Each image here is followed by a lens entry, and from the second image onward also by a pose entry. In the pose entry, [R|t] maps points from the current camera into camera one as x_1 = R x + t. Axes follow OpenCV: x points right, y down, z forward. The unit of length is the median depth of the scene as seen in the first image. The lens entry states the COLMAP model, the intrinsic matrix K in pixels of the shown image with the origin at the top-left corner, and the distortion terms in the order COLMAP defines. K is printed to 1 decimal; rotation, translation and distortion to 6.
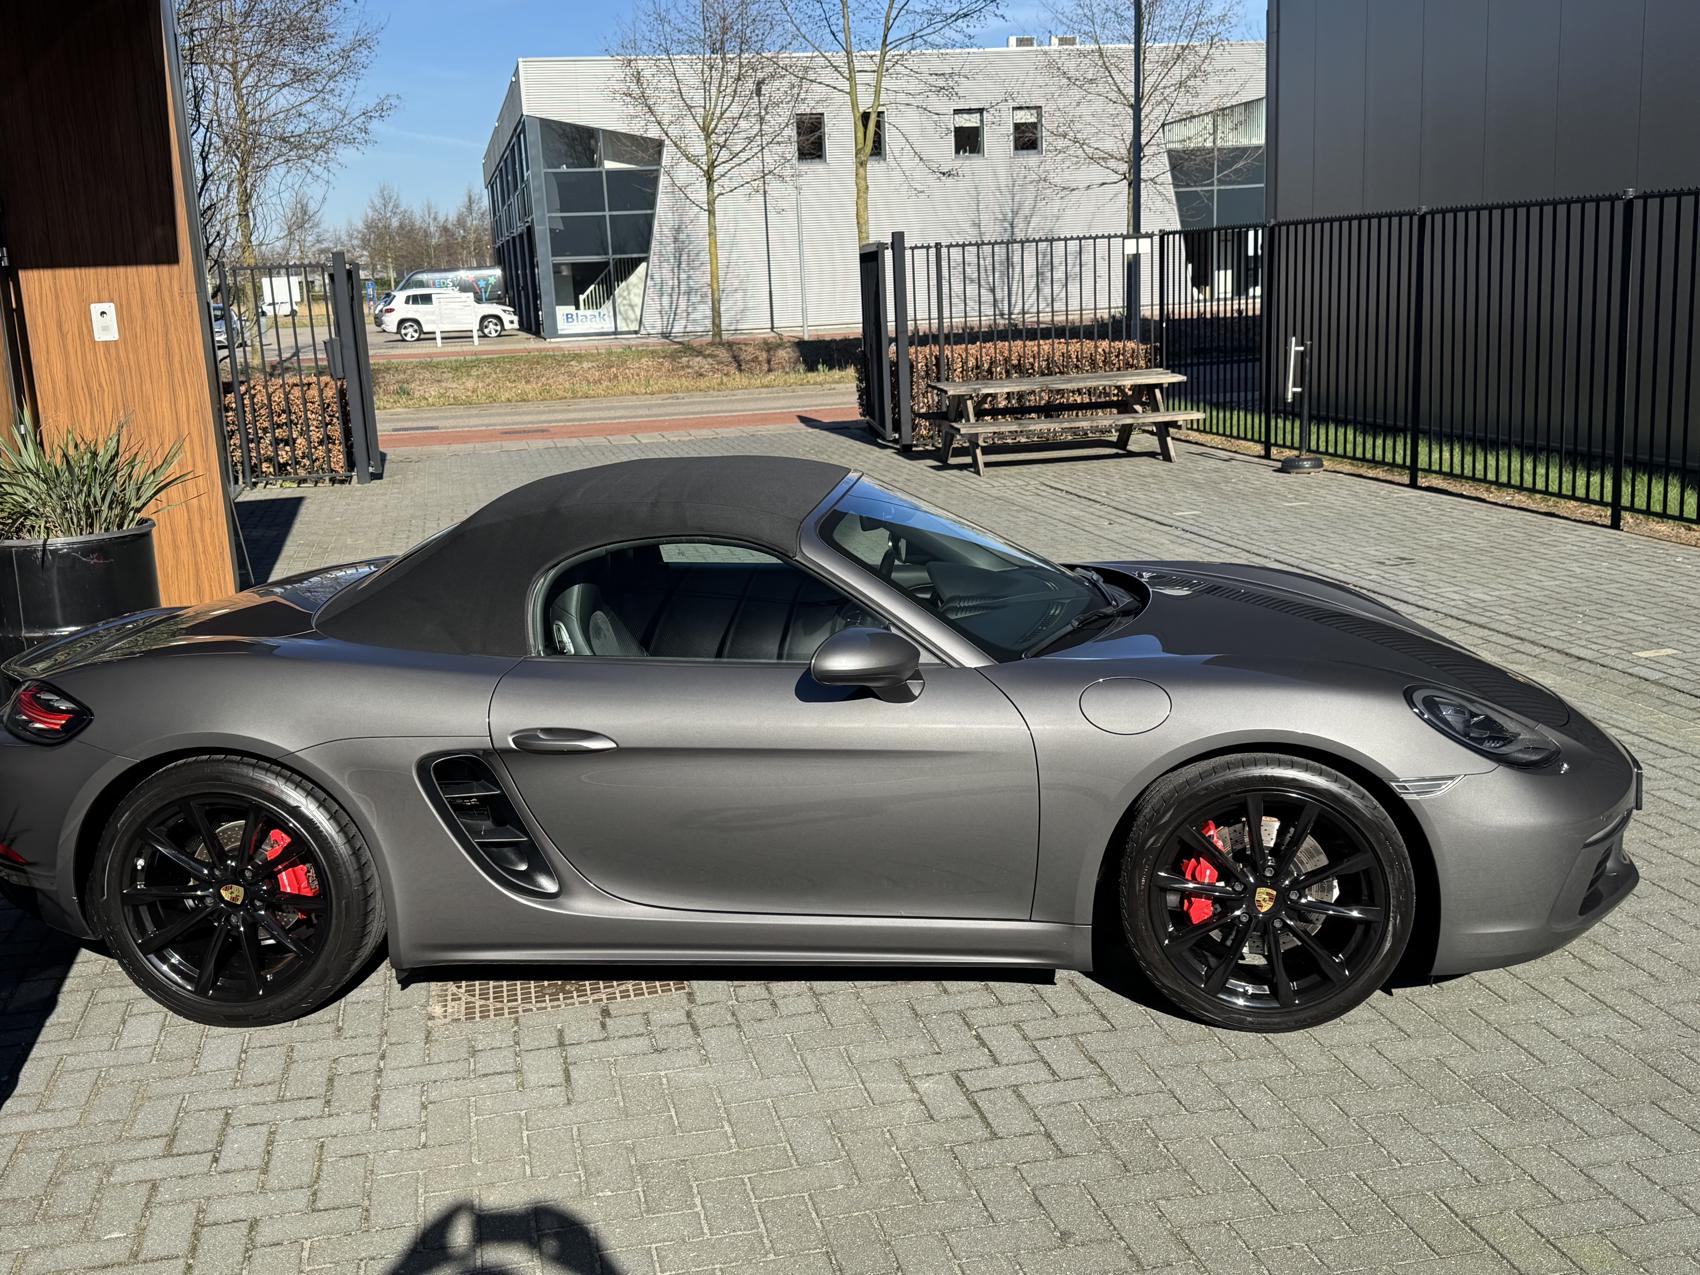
lens RADIAL K [[1857.1, 0, 850.0], [0, 1857.1, 637.5], [0, 0, 1]] dist [0.188197, -0.517837]
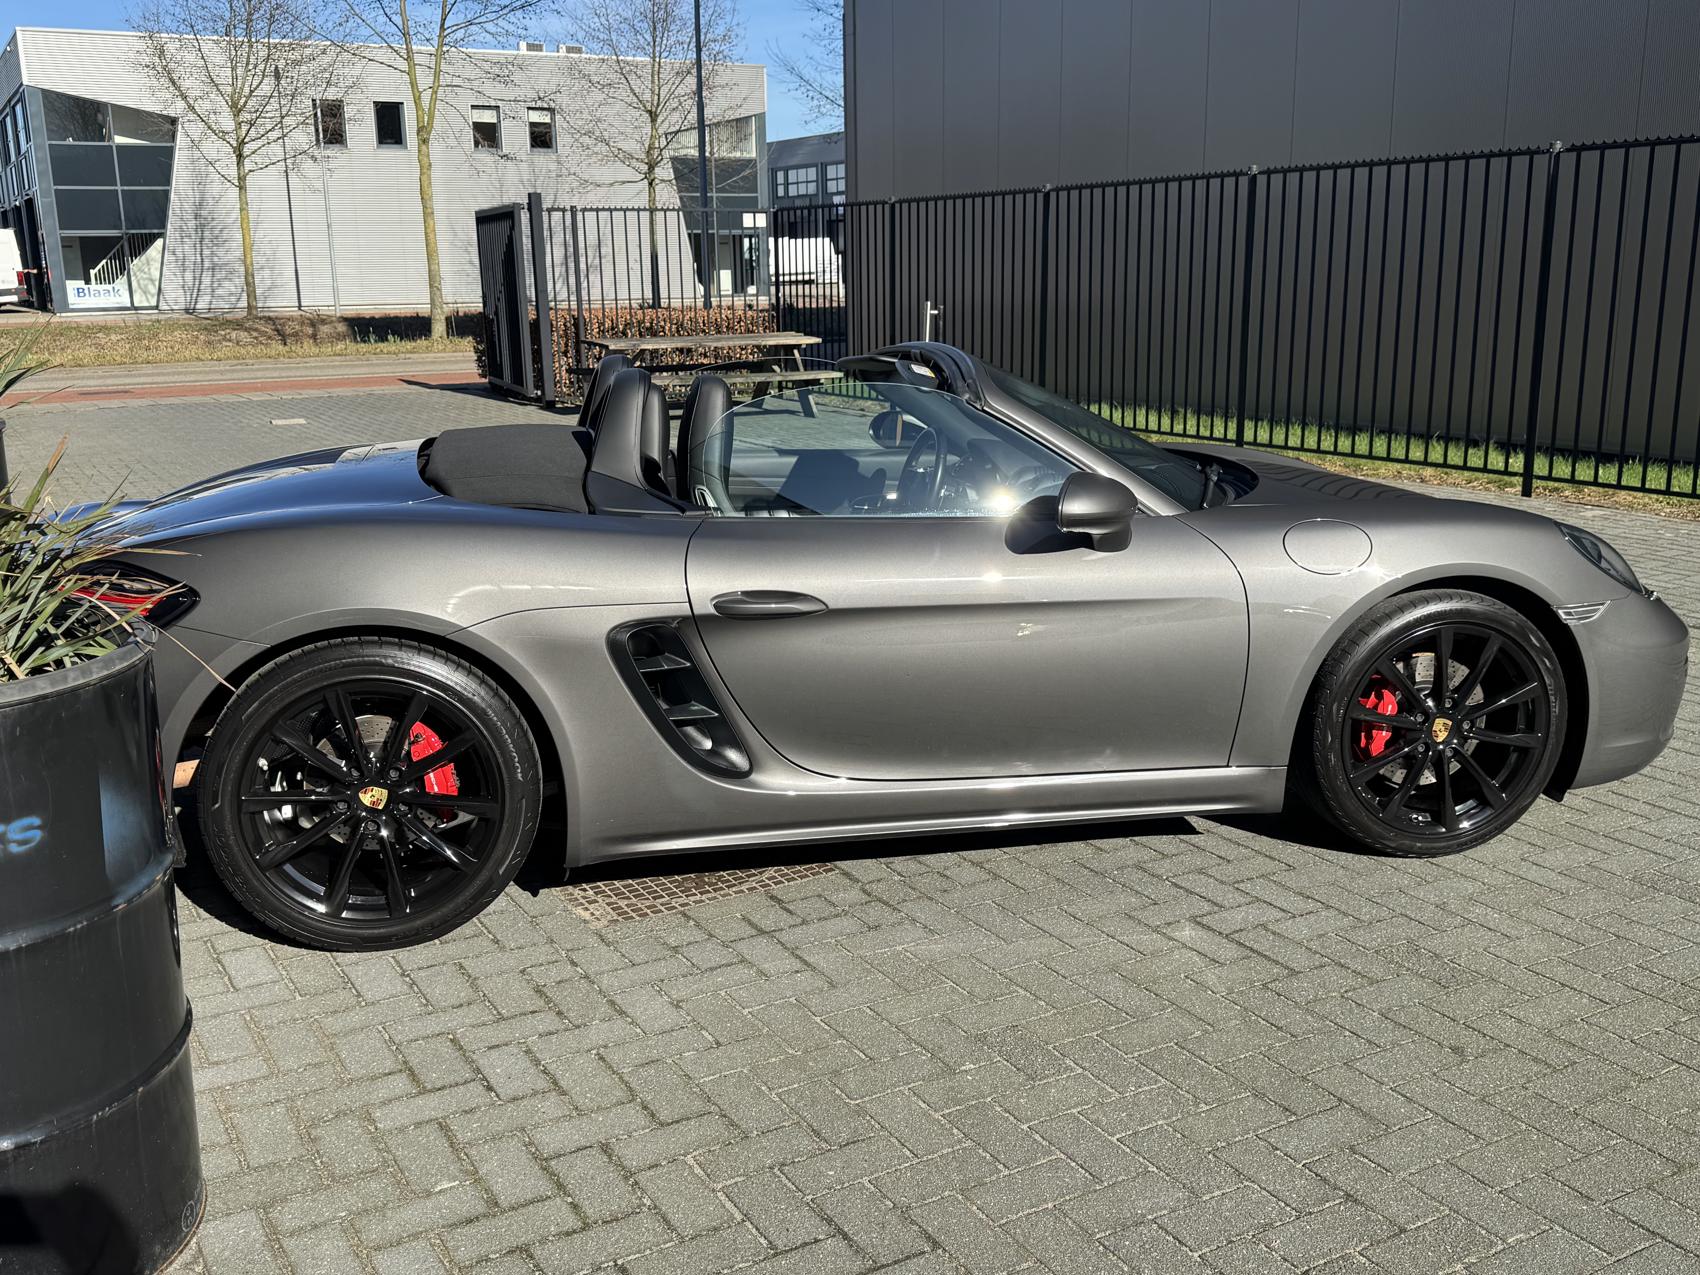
lens RADIAL K [[1664.6, 0, 850.0], [0, 1664.6, 637.5], [0, 0, 1]] dist [0.160504, -0.347564]
pose [[0.949538, -0.038590, 0.311268, -0.105685], [0.034501, 0.999231, 0.018635, 0.016380], [-0.311748, -0.006955, 0.950139, 0.057328]]
